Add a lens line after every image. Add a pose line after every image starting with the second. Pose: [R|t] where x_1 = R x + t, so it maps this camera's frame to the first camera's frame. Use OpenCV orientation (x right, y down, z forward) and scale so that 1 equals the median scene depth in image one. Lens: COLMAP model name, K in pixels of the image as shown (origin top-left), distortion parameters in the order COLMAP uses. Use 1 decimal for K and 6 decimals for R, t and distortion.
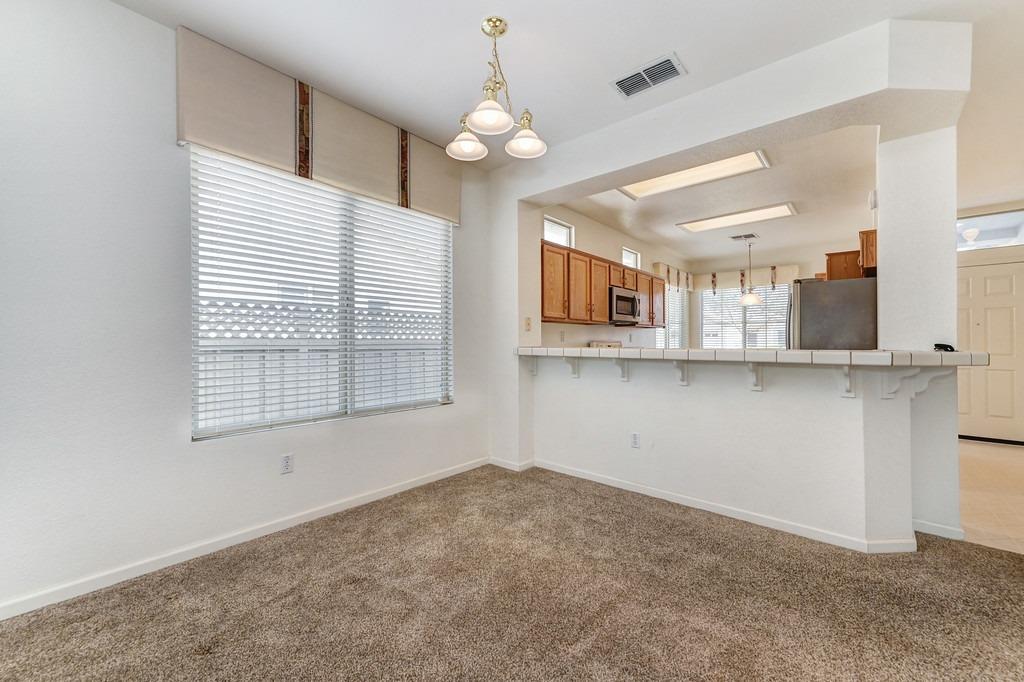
lens RADIAL K [[404.4, 0, 513.0], [0, 404.4, 341.7], [0, 0, 1]] dist [0.003001, -0.000266]
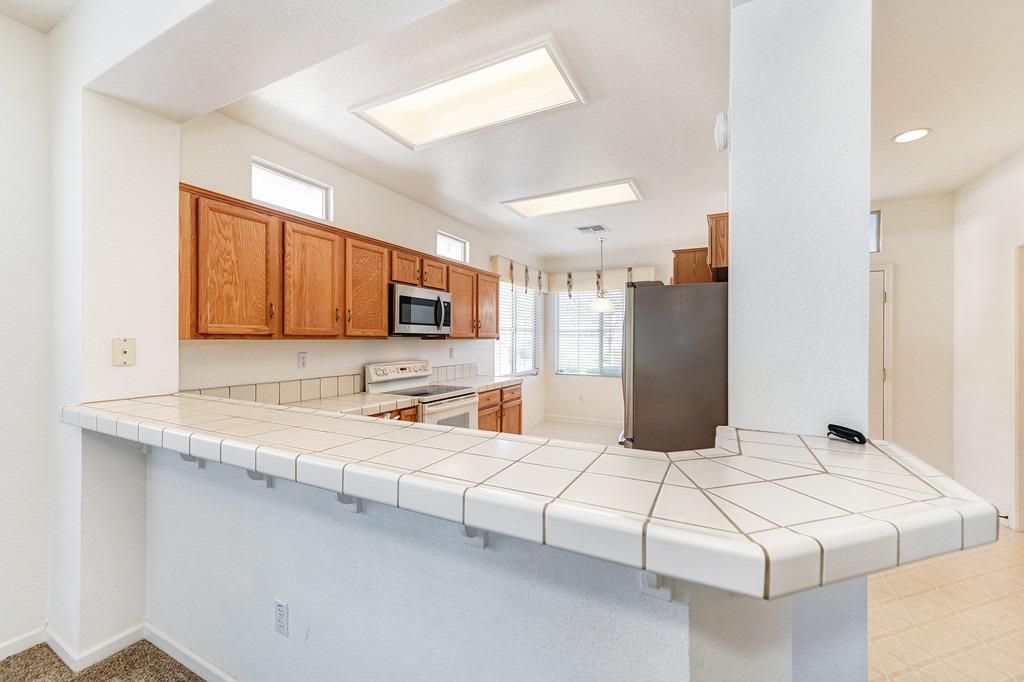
lens RADIAL K [[404.4, 0, 513.0], [0, 404.4, 341.7], [0, 0, 1]] dist [0.003001, -0.000266]
pose [[0.971102, 0.002695, 0.238651, 0.296652], [-0.004459, 0.999967, 0.006855, -0.048233], [-0.238625, -0.007721, 0.971081, 0.327934]]
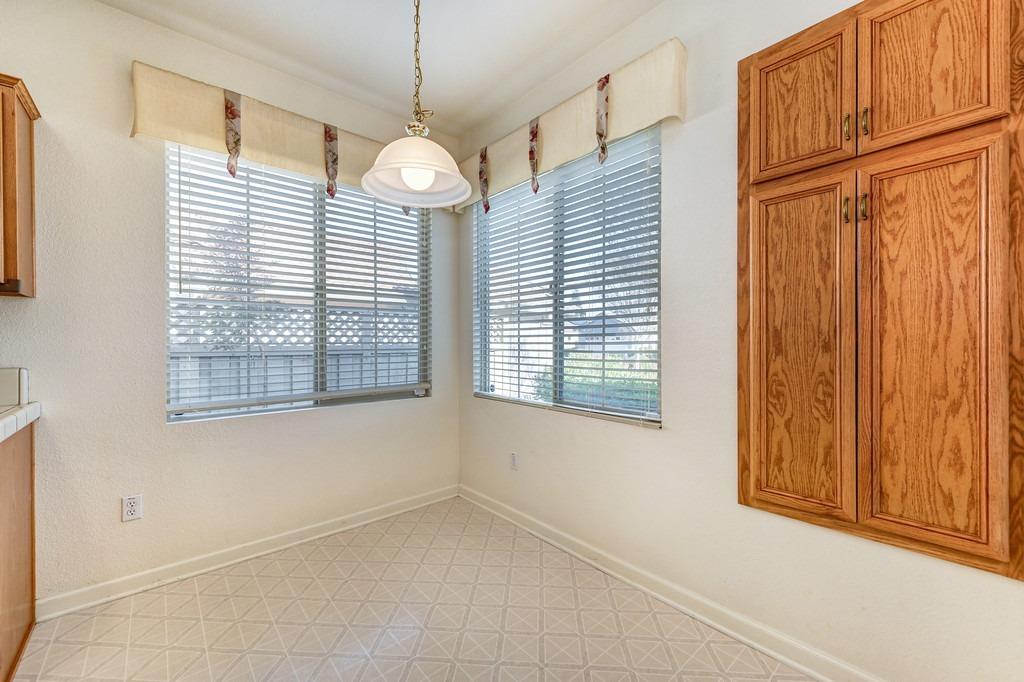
lens RADIAL K [[405.0, 0, 512.4], [0, 405.0, 344.2], [0, 0, 1]] dist [0.010413, -0.004123]
pose [[0.991276, 0.000857, -0.131798, 0.959763], [-0.000219, 0.999988, 0.004852, -0.004767], [0.131801, -0.004780, 0.991265, 1.107066]]
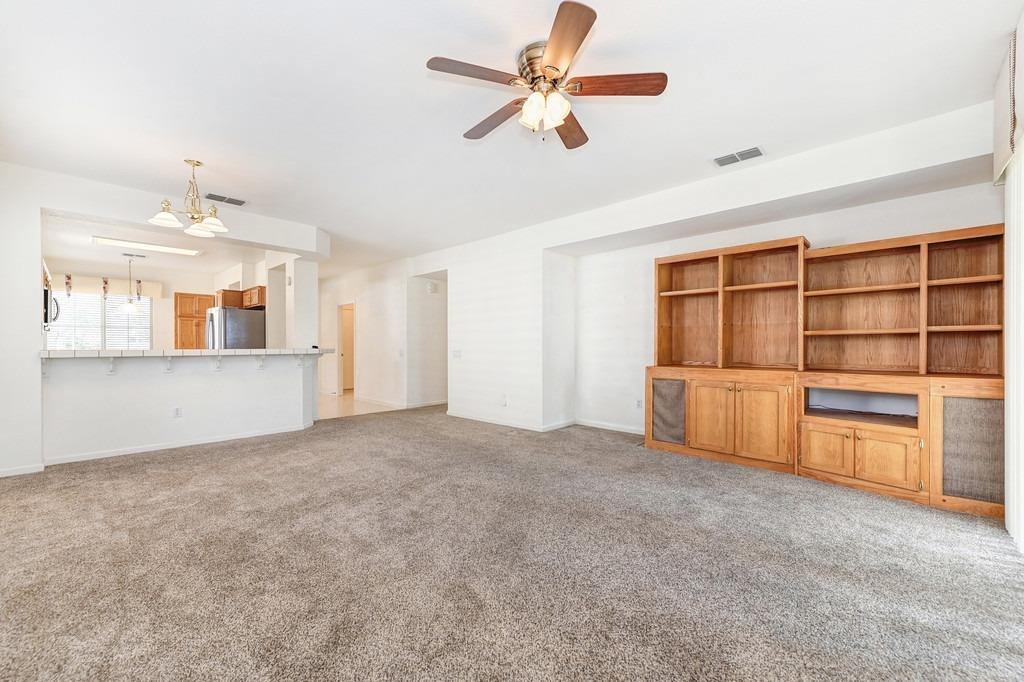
lens RADIAL K [[405.0, 0, 512.4], [0, 405.0, 344.2], [0, 0, 1]] dist [0.010413, -0.004123]
pose [[0.038307, 0.001143, 0.999265, -0.751440], [0.001343, 0.999998, -0.001195, 0.000337], [-0.999265, 0.001388, 0.038305, -0.180951]]
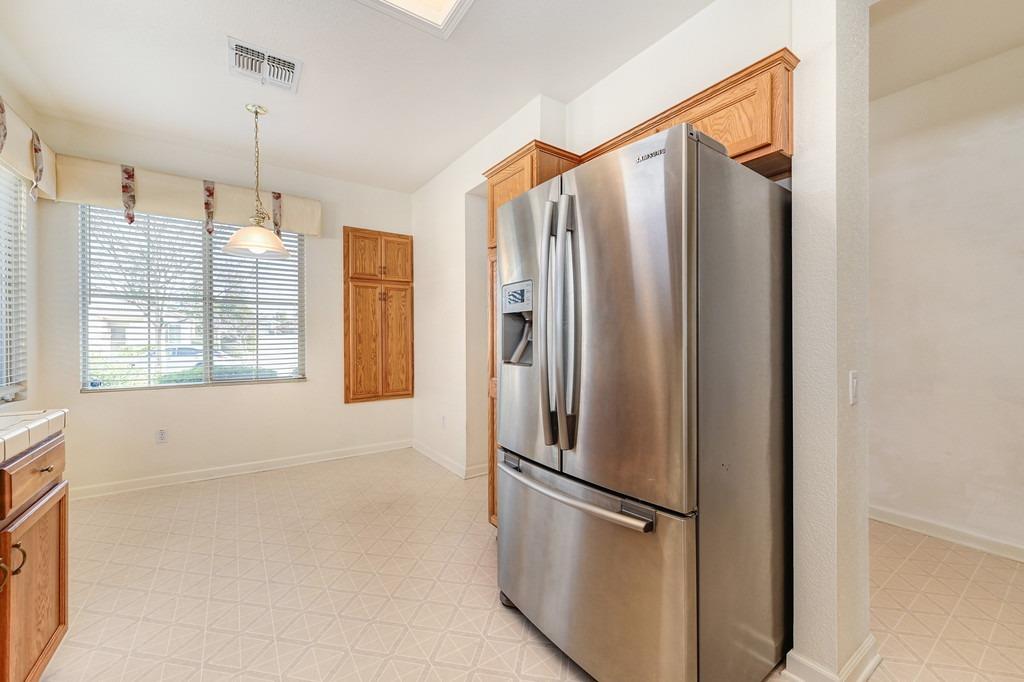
lens RADIAL K [[404.4, 0, 513.0], [0, 404.4, 341.7], [0, 0, 1]] dist [0.003001, -0.000266]
pose [[0.249073, -0.008540, 0.968447, 0.348521], [-0.000419, 0.999960, 0.008926, -0.006180], [-0.968485, -0.002629, 0.249059, 0.911517]]
